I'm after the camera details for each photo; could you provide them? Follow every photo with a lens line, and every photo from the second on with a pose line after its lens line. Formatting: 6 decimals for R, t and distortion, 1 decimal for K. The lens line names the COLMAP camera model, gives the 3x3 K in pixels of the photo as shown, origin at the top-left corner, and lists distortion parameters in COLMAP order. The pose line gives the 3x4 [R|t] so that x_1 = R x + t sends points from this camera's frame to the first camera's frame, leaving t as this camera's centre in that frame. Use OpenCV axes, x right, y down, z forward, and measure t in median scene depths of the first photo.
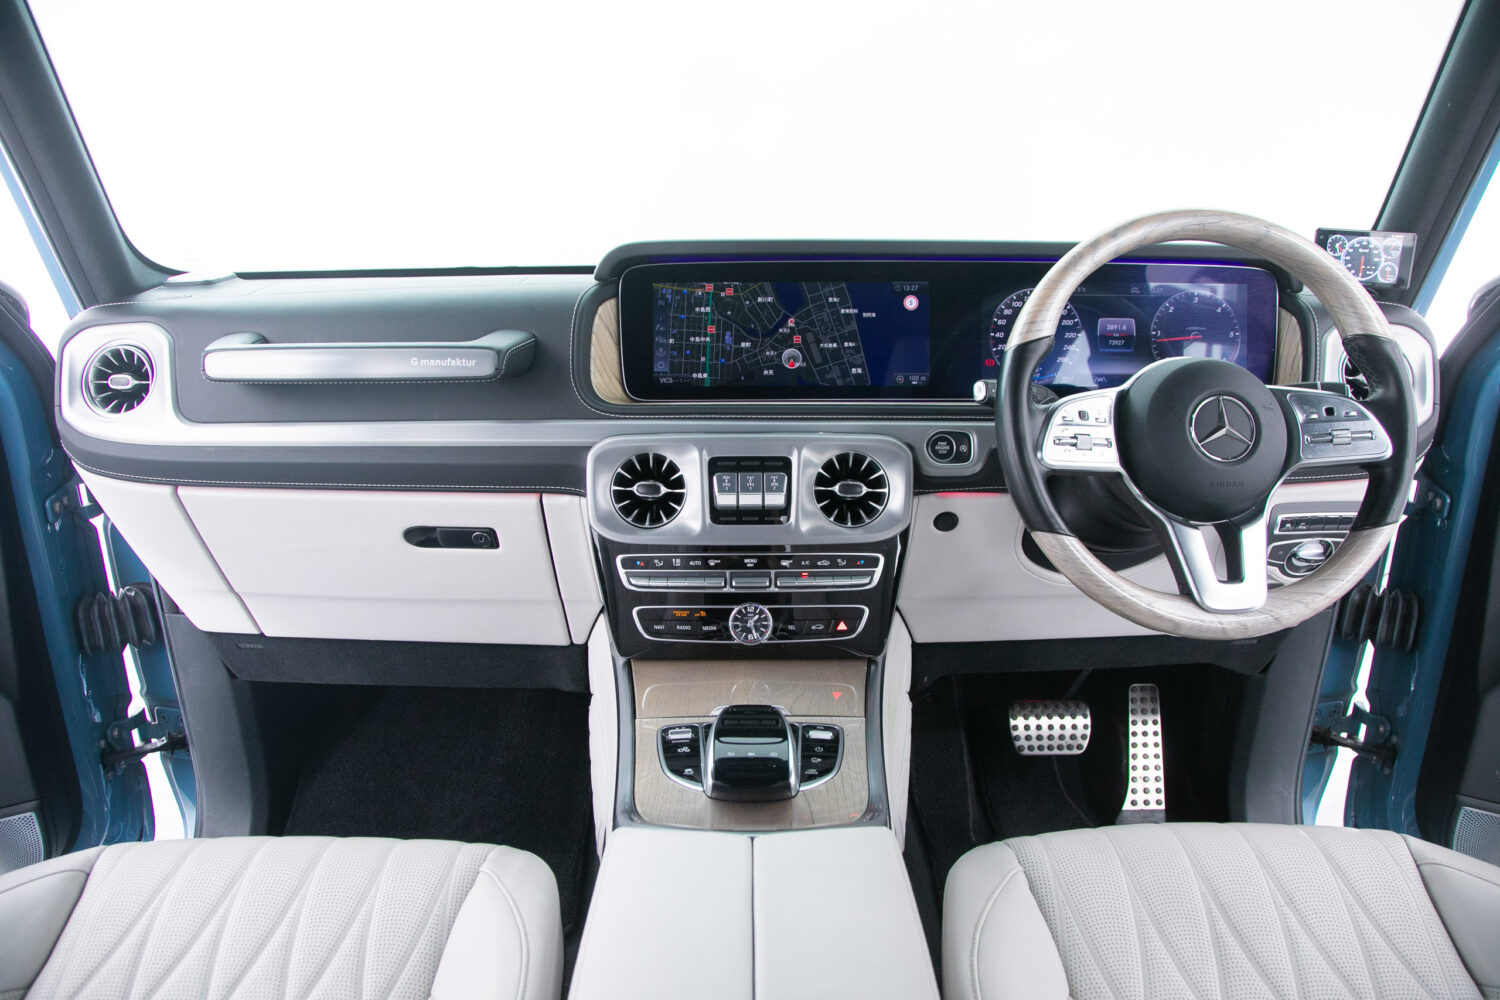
lens RADIAL K [[1004.1, 0, 750.0], [0, 1004.1, 500.0], [0, 0, 1]] dist [-0.142103, 0.068853]
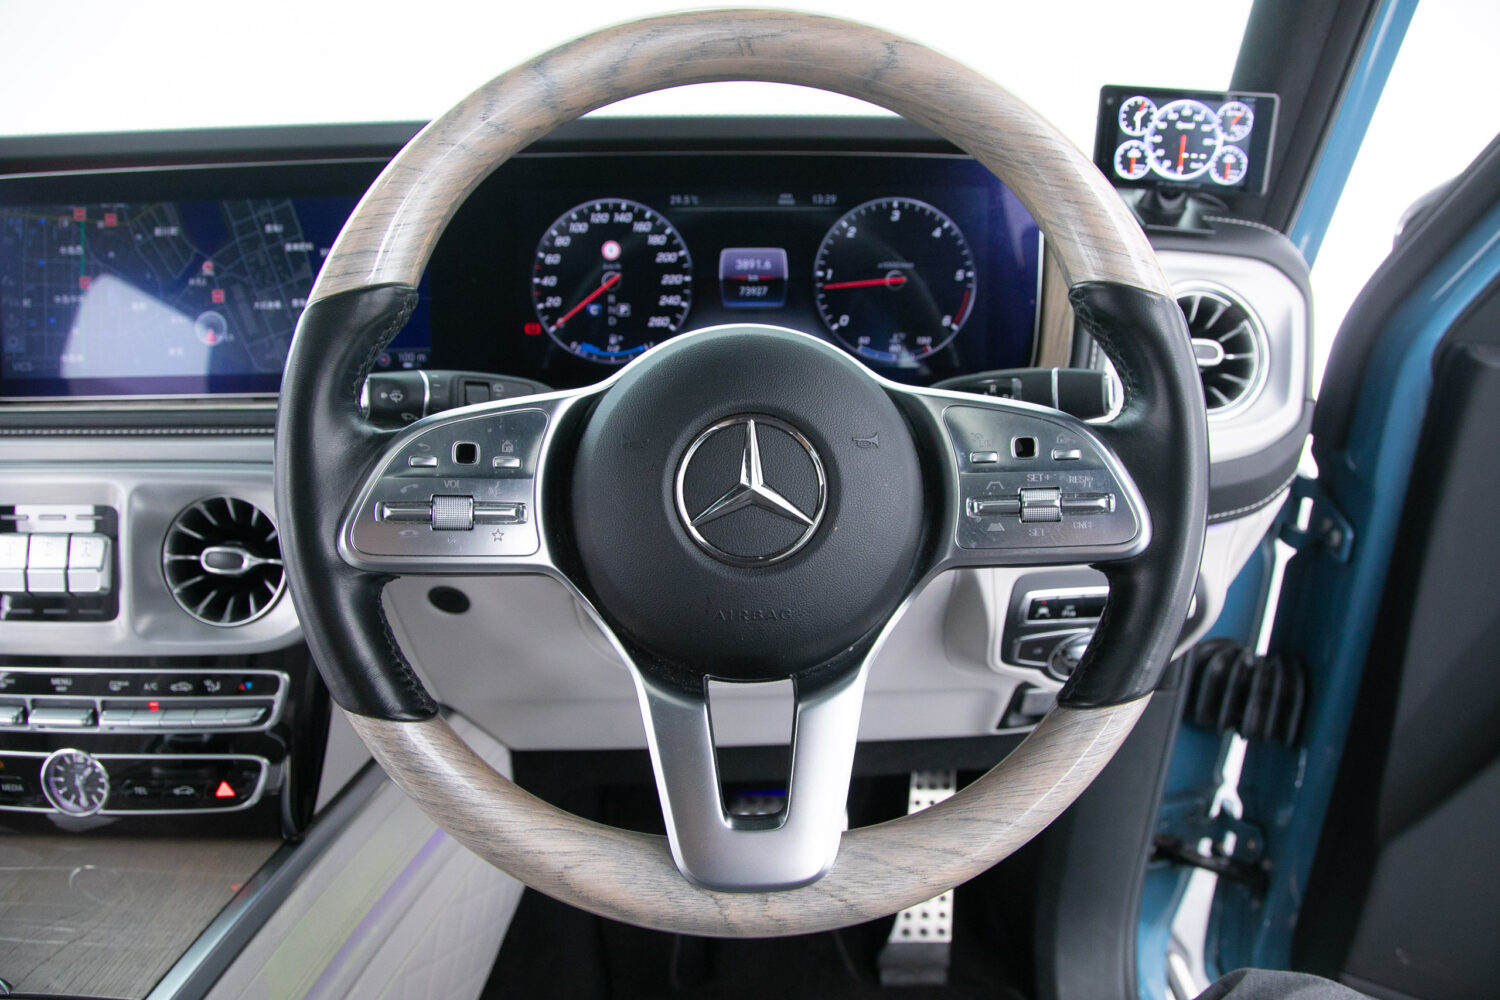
lens RADIAL K [[1004.1, 0, 750.0], [0, 1004.1, 500.0], [0, 0, 1]] dist [-0.142103, 0.068853]
pose [[0.999885, -0.000650, 0.015164, 0.362137], [-0.000326, 0.997932, 0.064278, -0.075005], [-0.015174, -0.064275, 0.997817, 0.404493]]
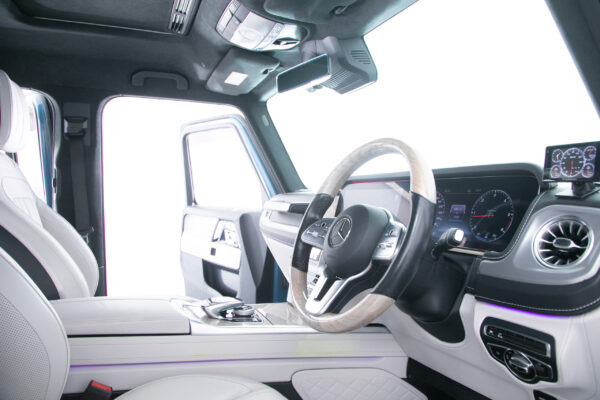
lens RADIAL K [[401.6, 0, 300.0], [0, 401.6, 200.0], [0, 0, 1]] dist [-0.142103, 0.068853]
pose [[0.414977, 0.020589, -0.909599, 0.949269], [-0.298612, 0.947447, -0.114787, -0.011050], [0.859433, 0.319251, 0.399317, 0.416105]]
